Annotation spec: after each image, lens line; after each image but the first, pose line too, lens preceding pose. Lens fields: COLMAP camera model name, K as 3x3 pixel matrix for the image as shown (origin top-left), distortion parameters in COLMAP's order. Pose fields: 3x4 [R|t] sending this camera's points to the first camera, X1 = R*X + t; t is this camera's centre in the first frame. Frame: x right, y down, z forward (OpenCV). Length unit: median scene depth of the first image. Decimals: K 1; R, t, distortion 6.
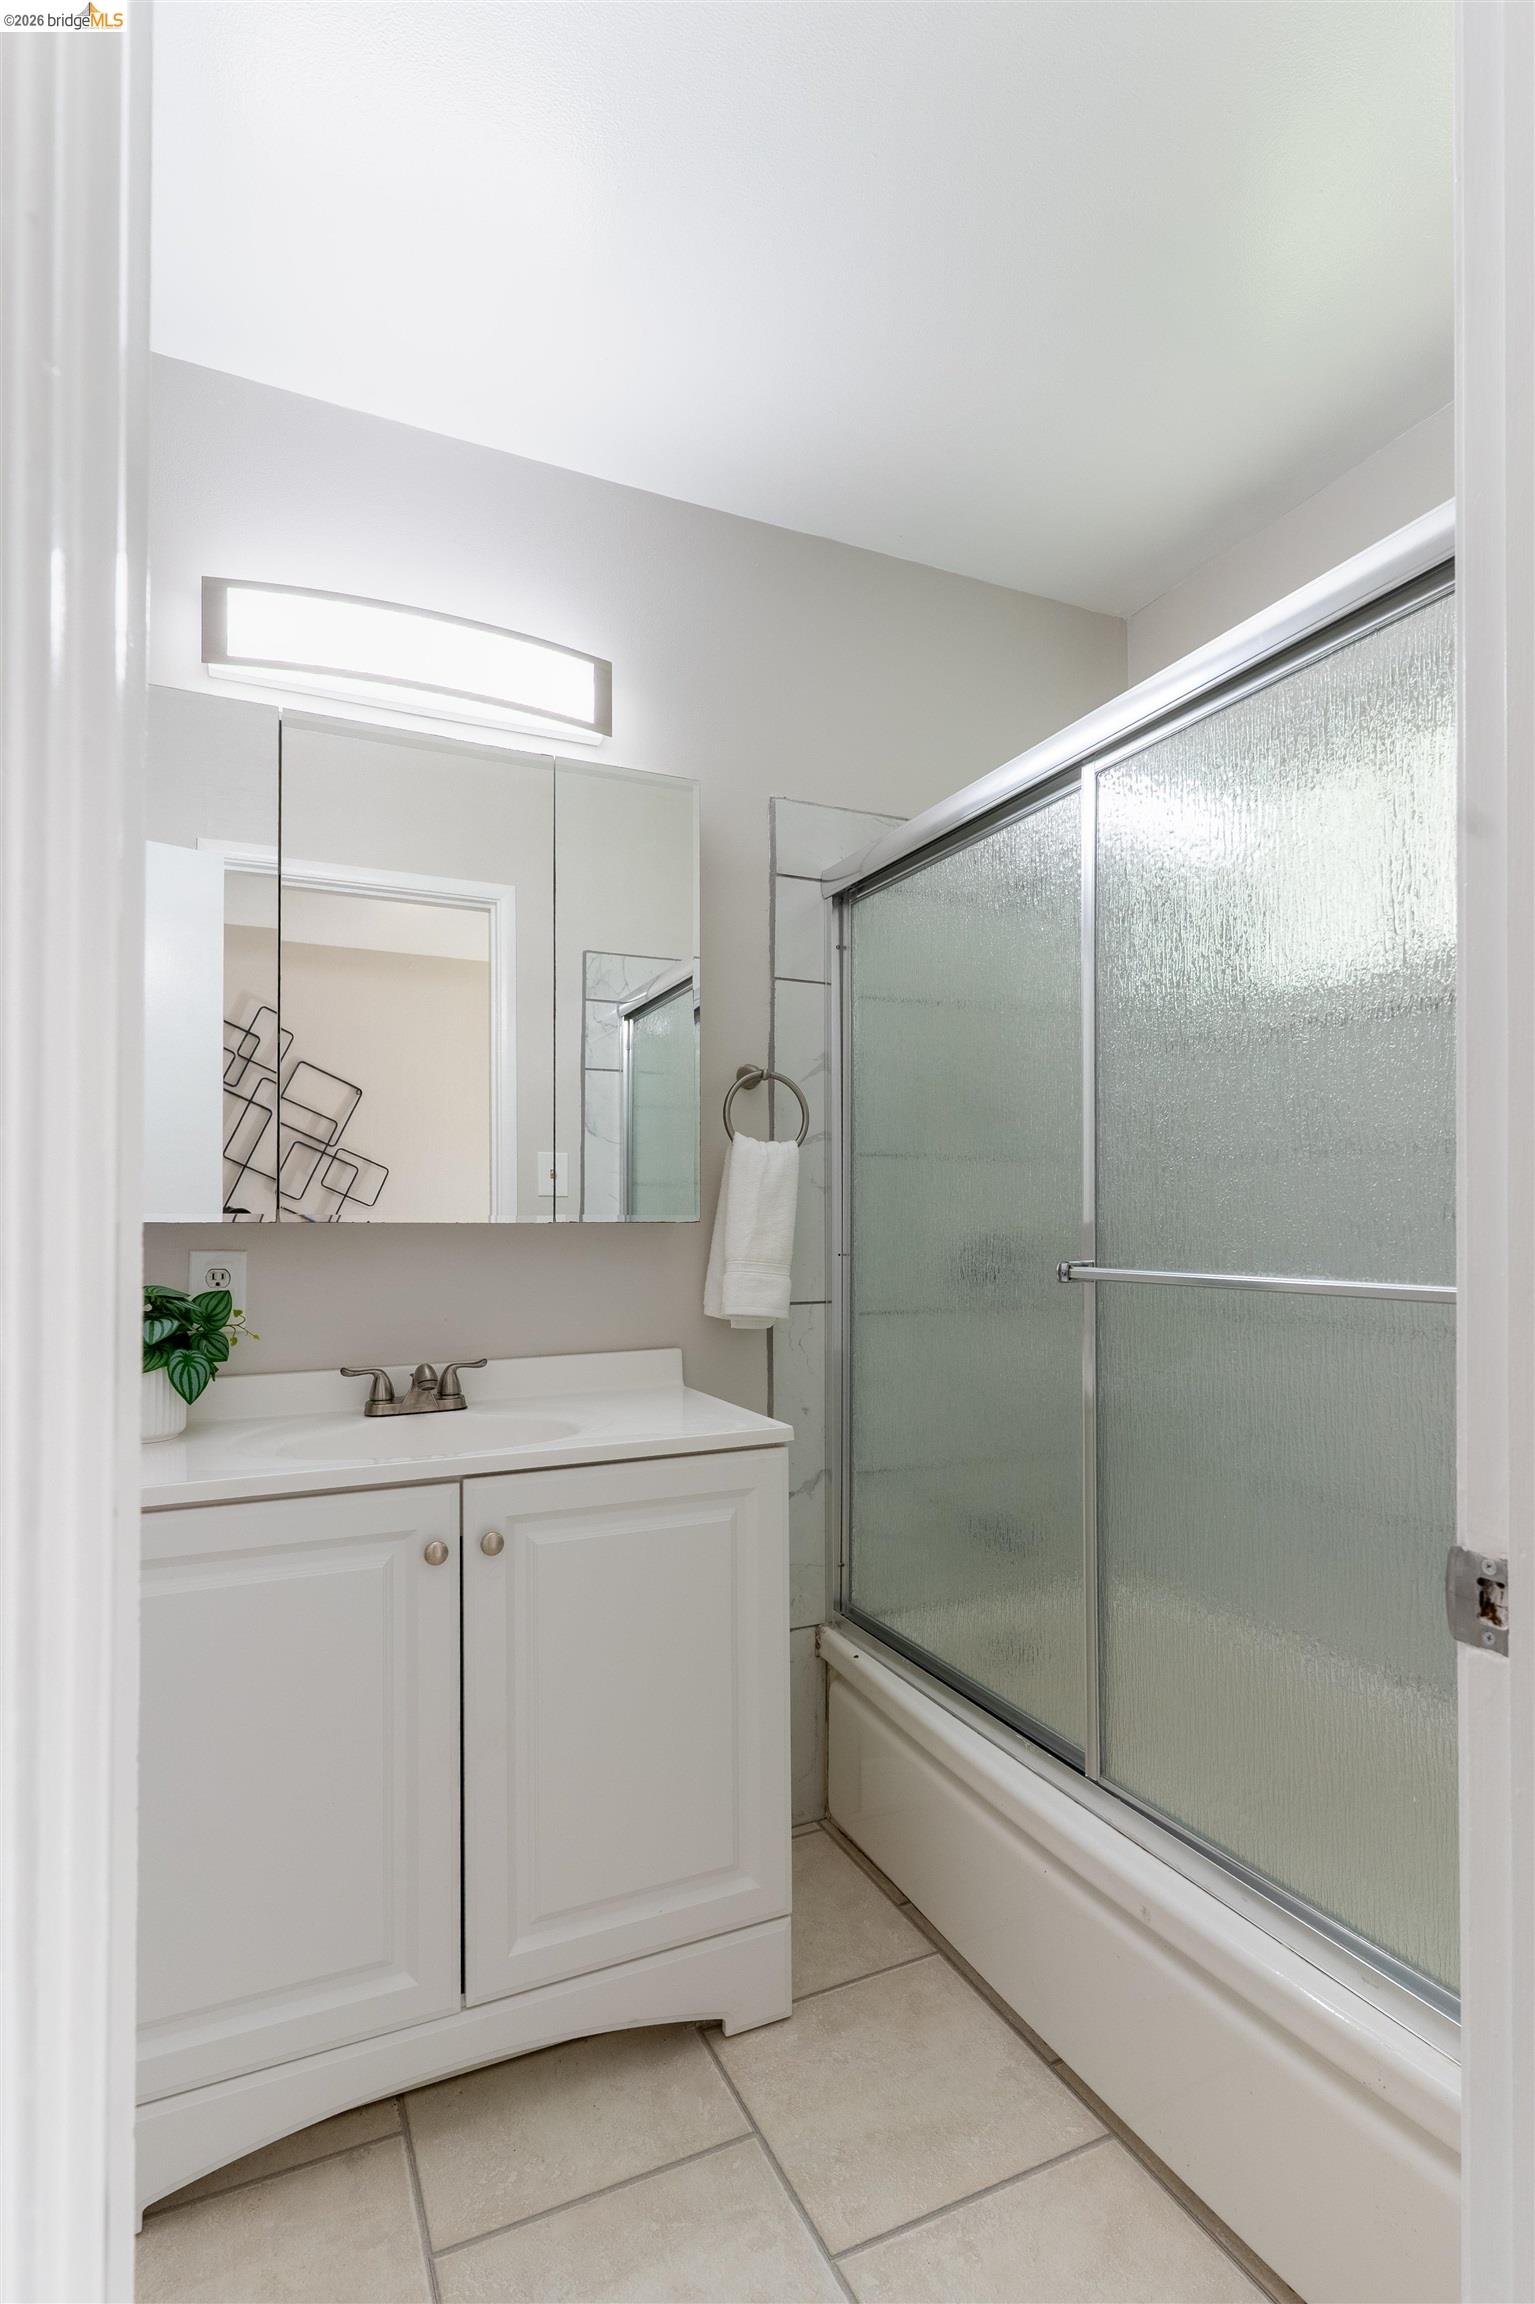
lens RADIAL K [[1135.8, 0, 769.8], [0, 1135.8, 1213.0], [0, 0, 1]] dist [0.001554, 0.000376]
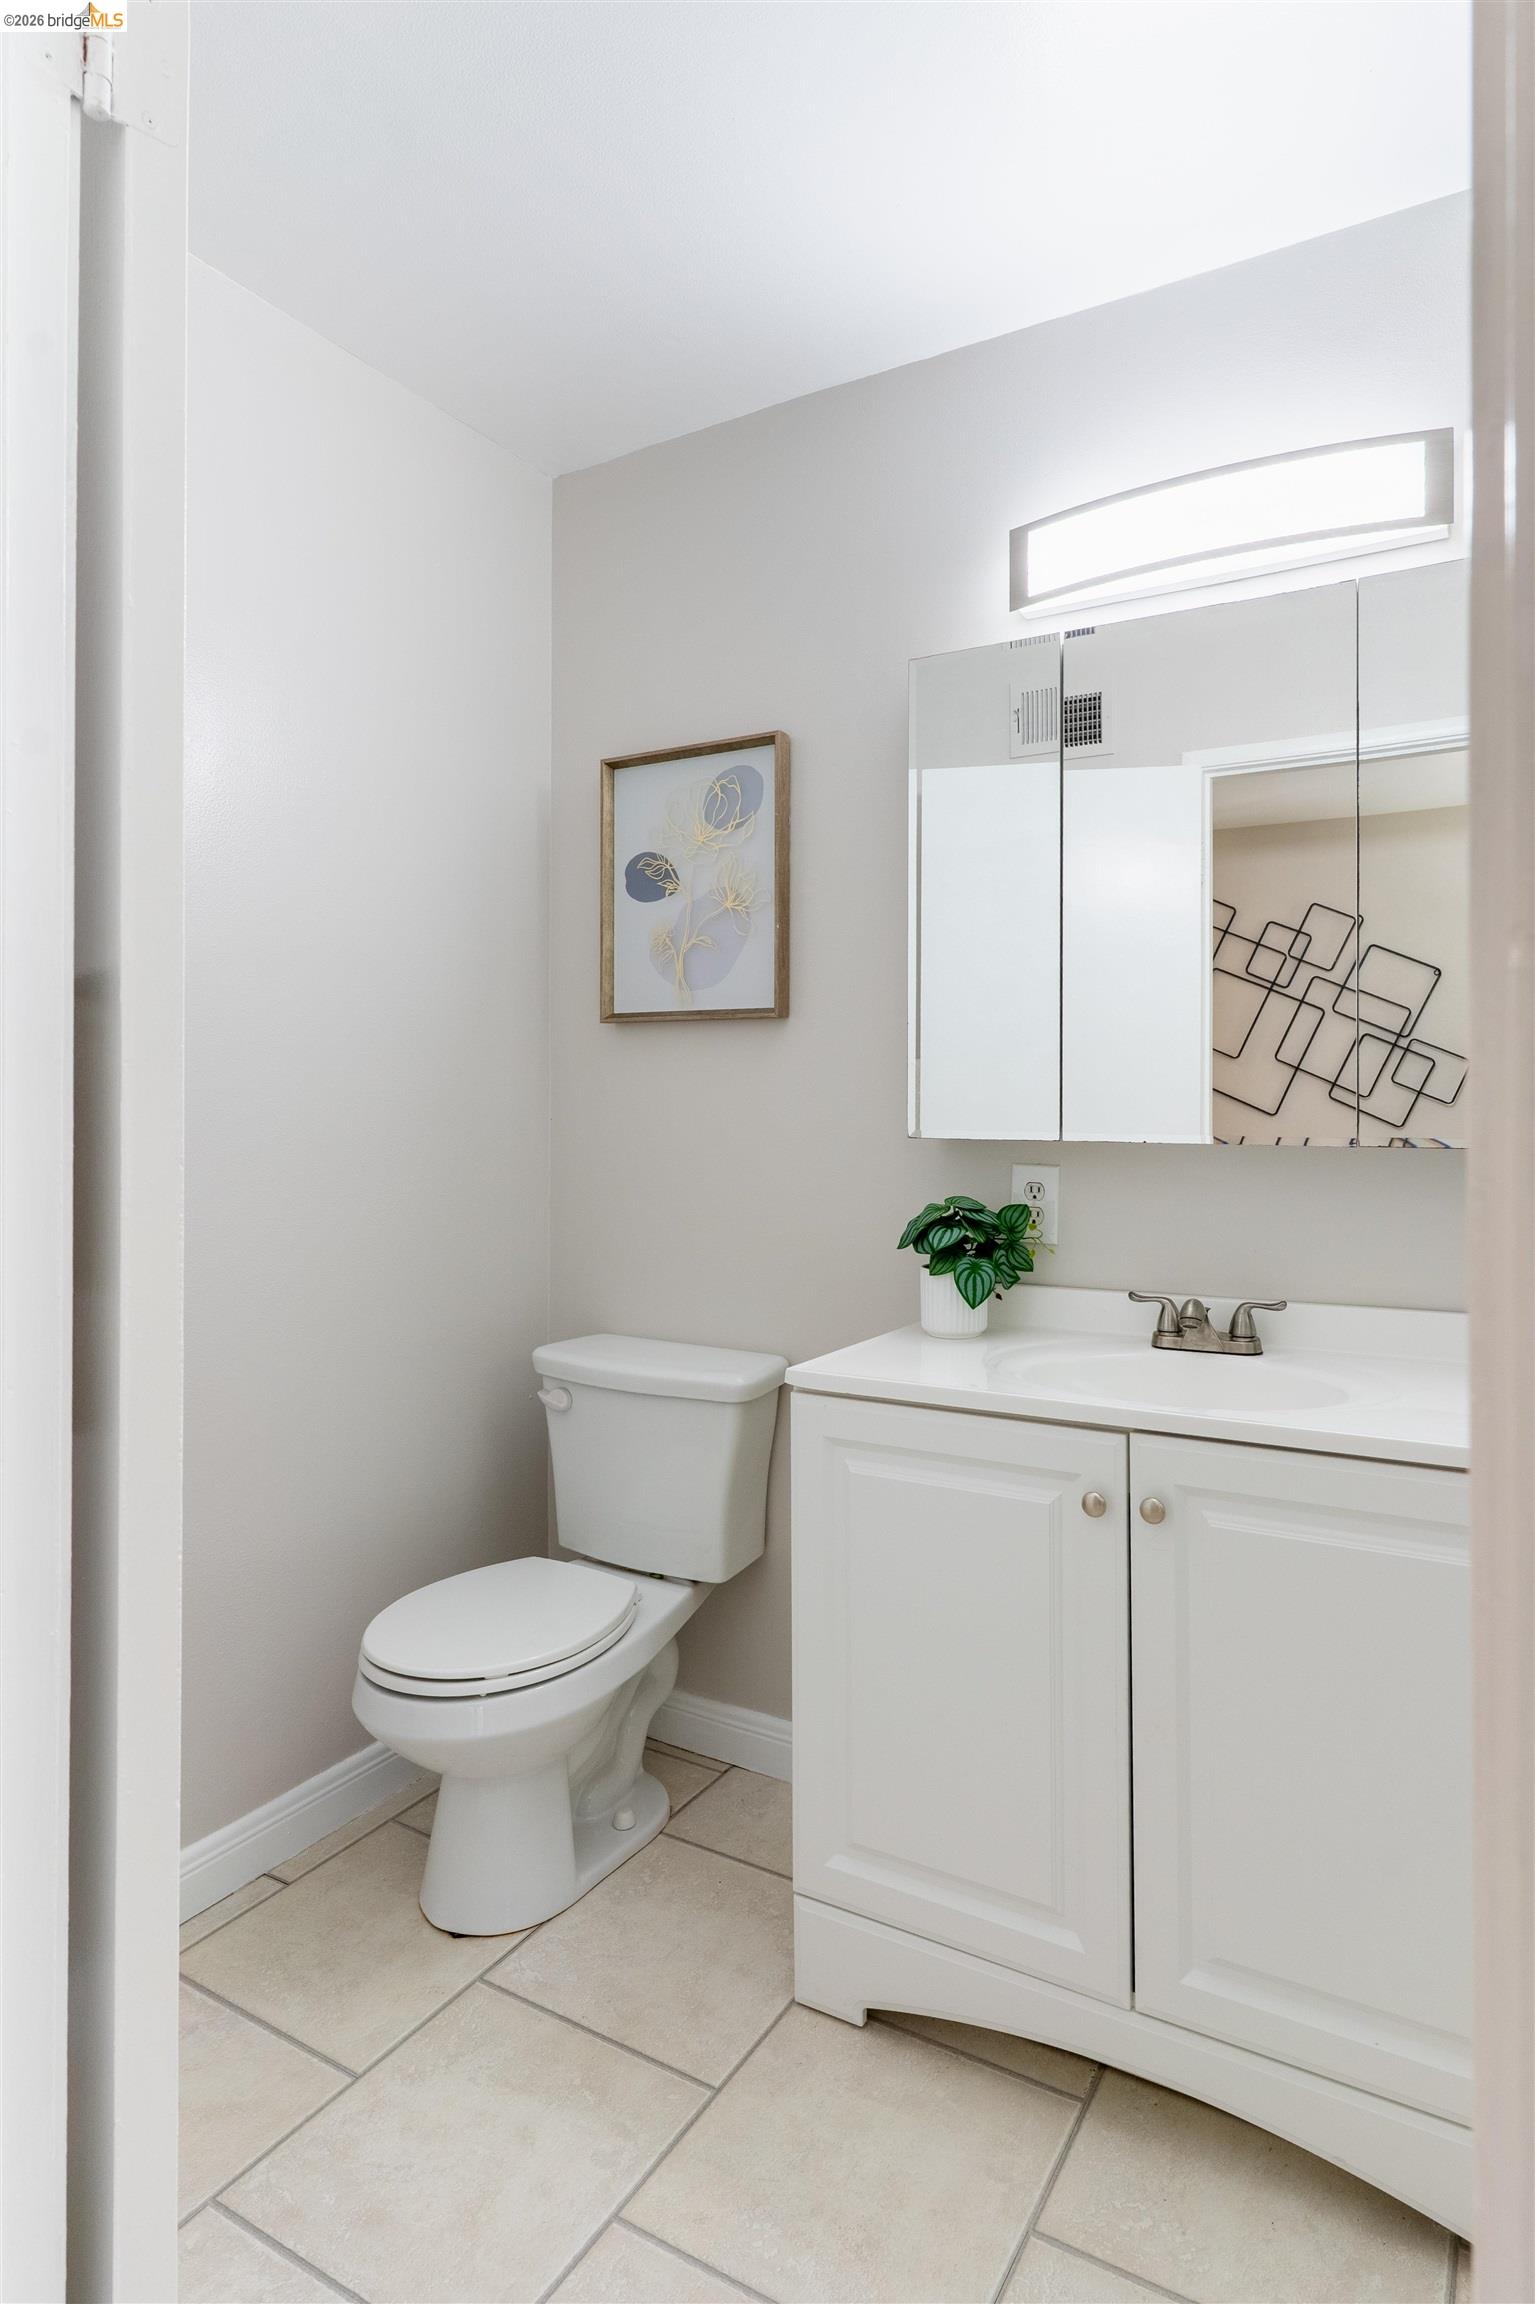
lens RADIAL K [[1189.3, 0, 770.2], [0, 1189.3, 1105.4], [0, 0, 1]] dist [-0.003988, 0.000297]
pose [[0.603276, -0.000789, -0.797532, 0.252959], [0.000921, 1.000000, -0.000292, -0.022597], [0.797532, -0.000559, 0.603276, 0.152471]]
